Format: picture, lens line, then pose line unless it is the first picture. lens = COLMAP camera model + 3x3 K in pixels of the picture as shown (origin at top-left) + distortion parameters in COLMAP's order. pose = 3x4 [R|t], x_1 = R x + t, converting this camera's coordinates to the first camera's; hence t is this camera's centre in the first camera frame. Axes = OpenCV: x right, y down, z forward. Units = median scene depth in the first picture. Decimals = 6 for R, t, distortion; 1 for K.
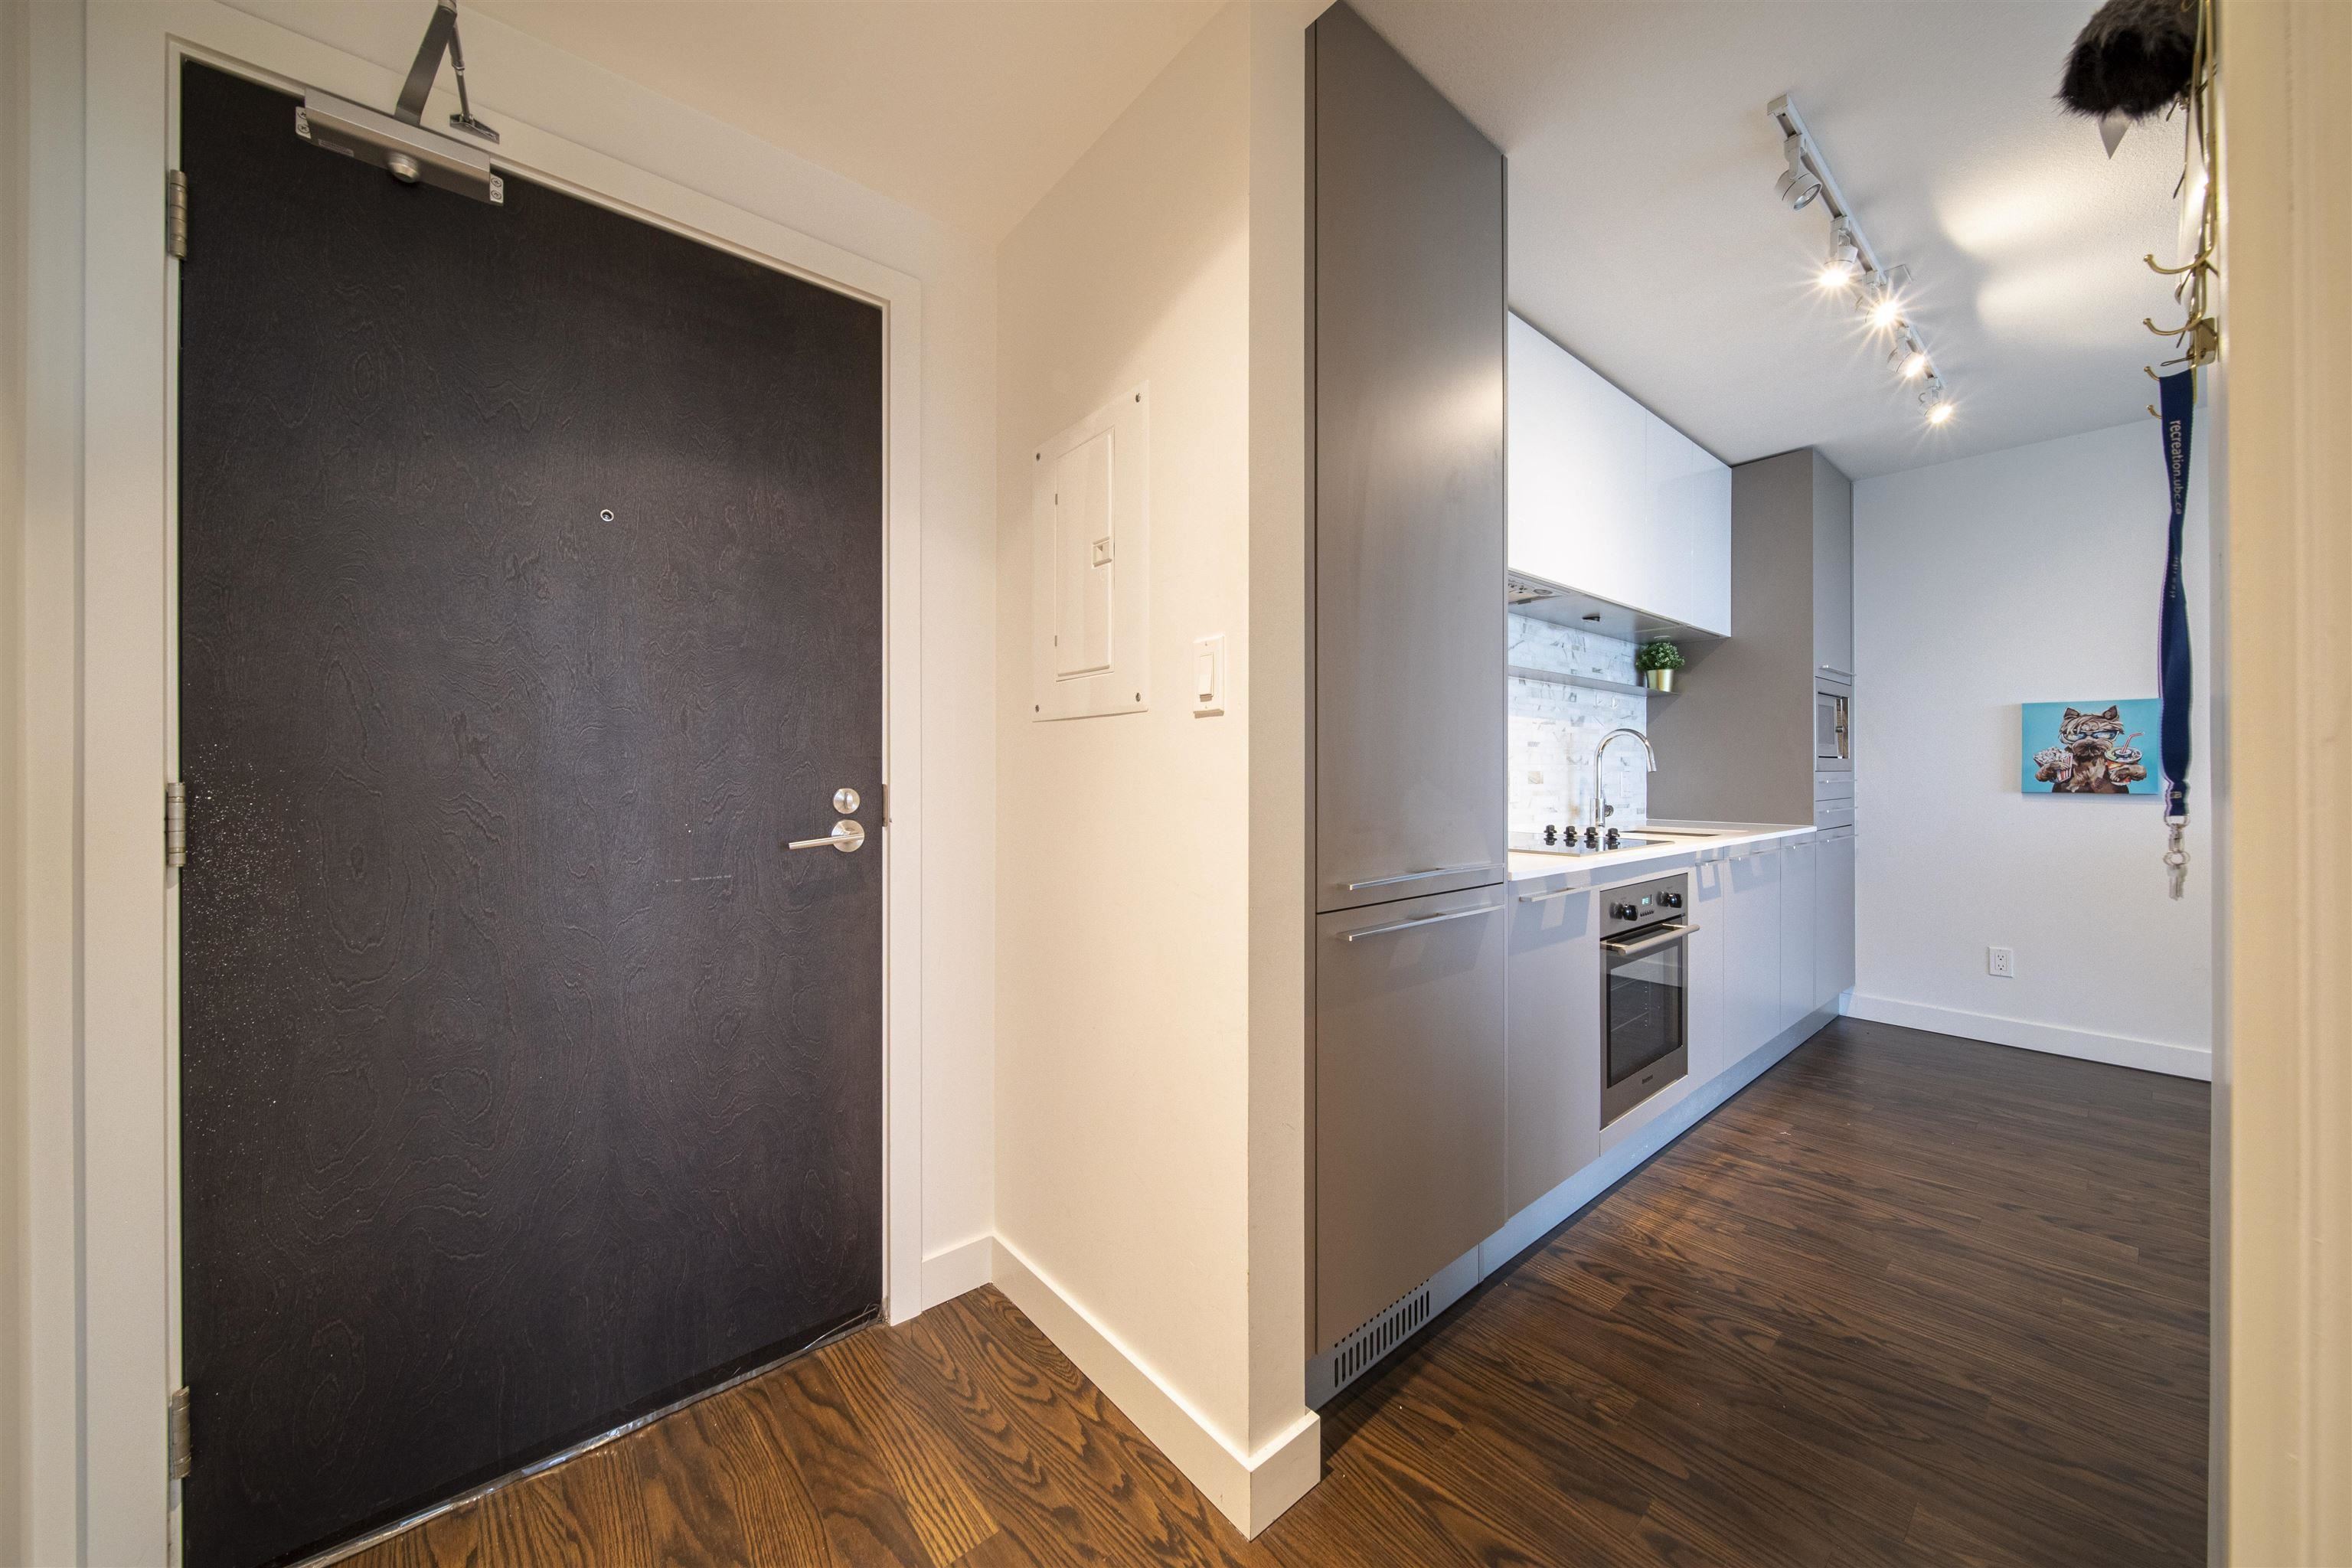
lens RADIAL K [[813.7, 0, 1178.5], [0, 813.7, 773.2], [0, 0, 1]] dist [-0.000503, -0.001710]
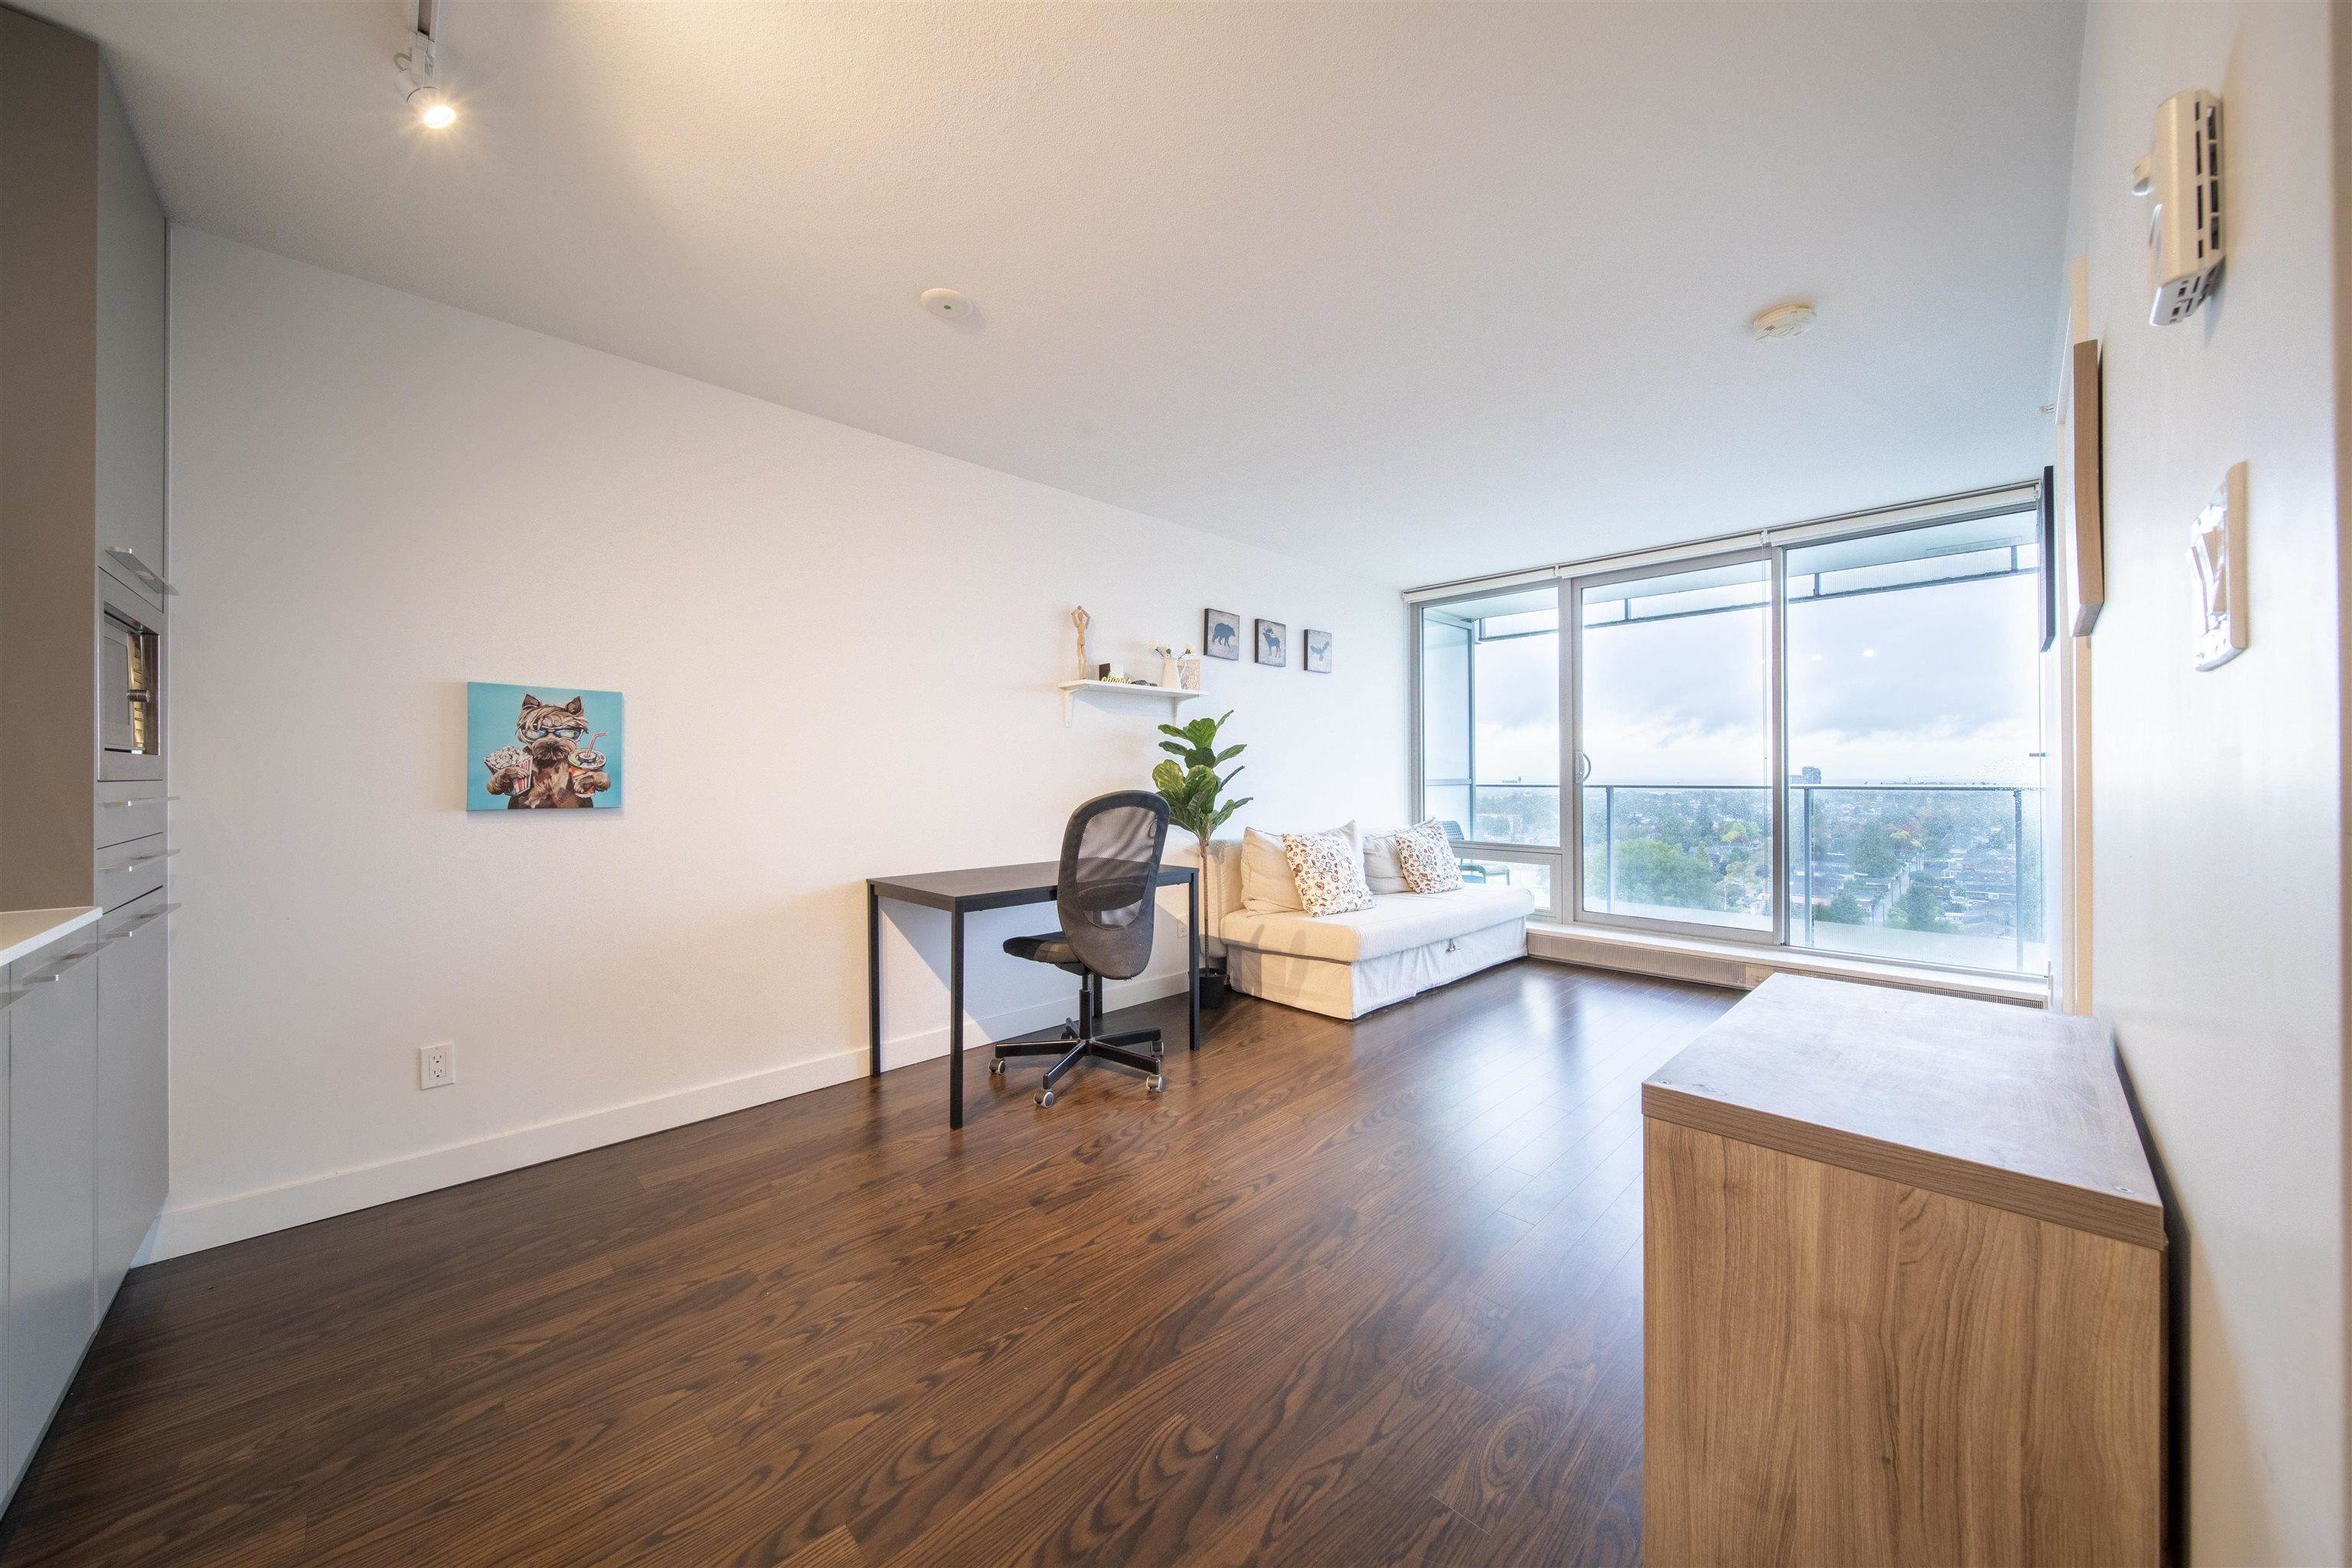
lens RADIAL K [[813.7, 0, 1178.5], [0, 813.7, 773.2], [0, 0, 1]] dist [-0.000503, -0.001710]
pose [[-0.081906, 0.006797, 0.996617, 0.309175], [0.002856, 0.999974, -0.006585, -0.001932], [-0.996636, 0.002307, -0.081924, 0.467958]]
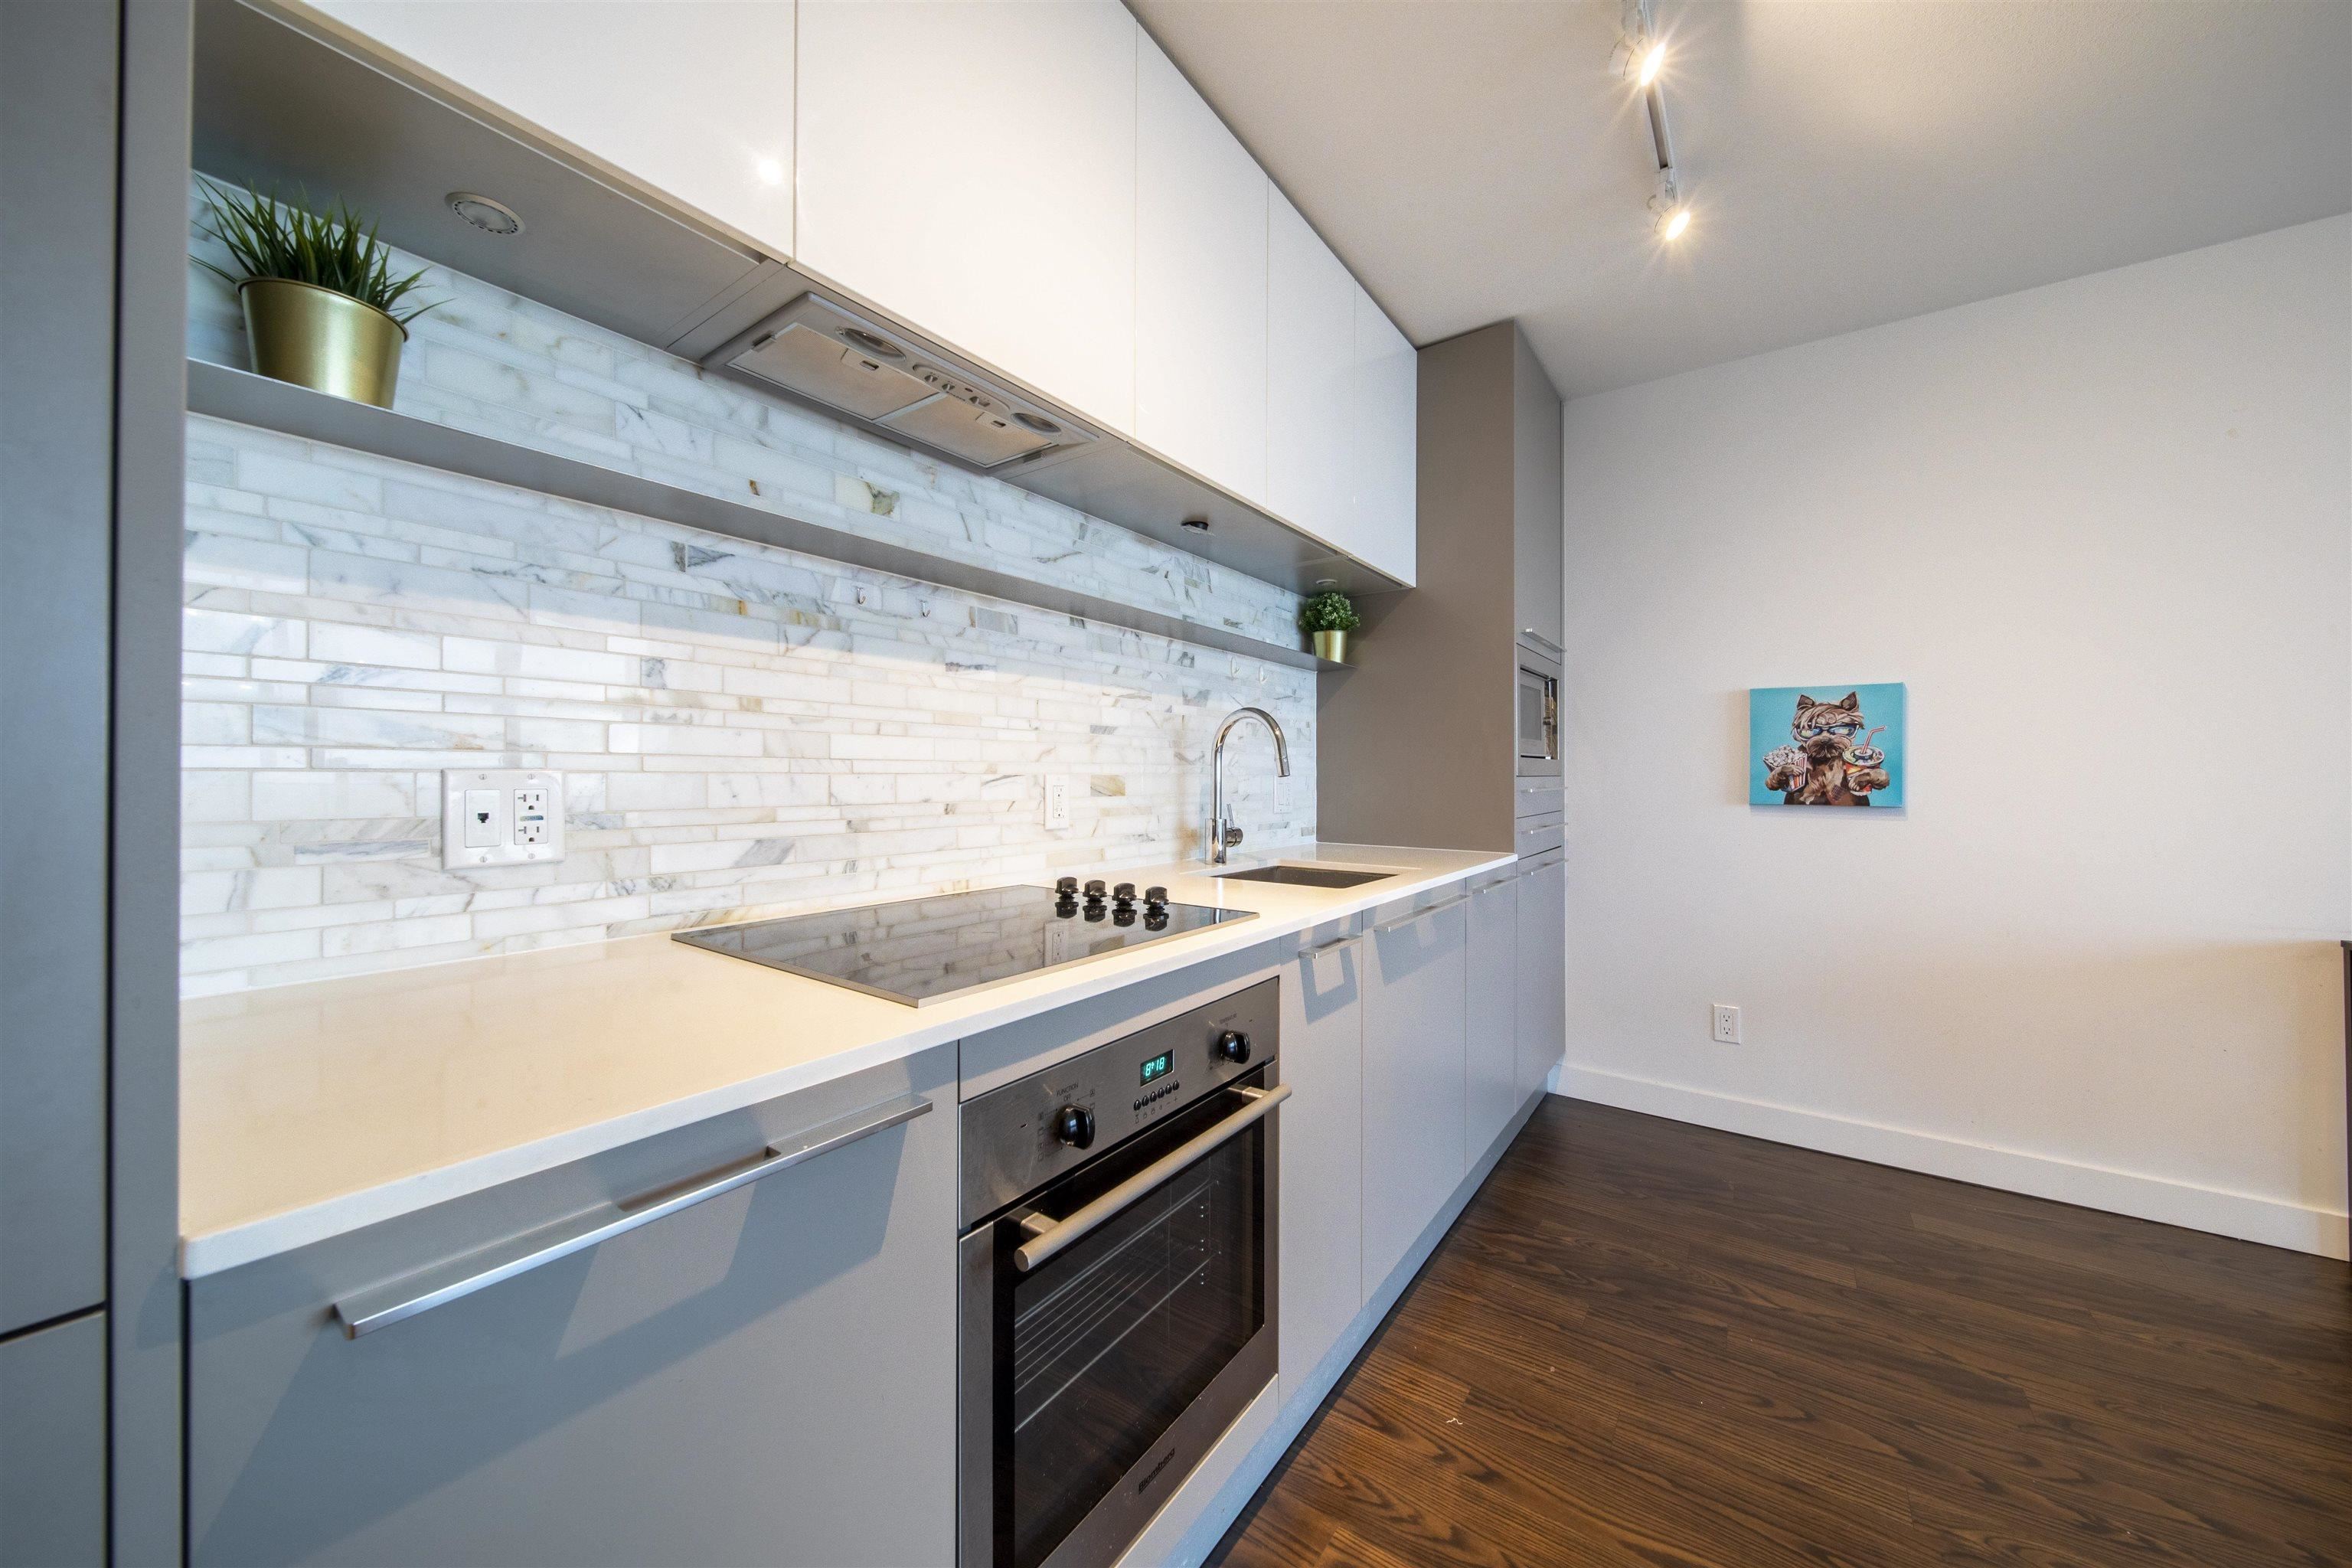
lens RADIAL K [[813.7, 0, 1178.5], [0, 813.7, 773.2], [0, 0, 1]] dist [-0.000503, -0.001710]
pose [[0.969851, 0.003370, 0.243676, 0.333167], [-0.002649, 0.999991, -0.003284, -0.001932], [-0.243684, 0.002540, 0.969851, 0.394173]]
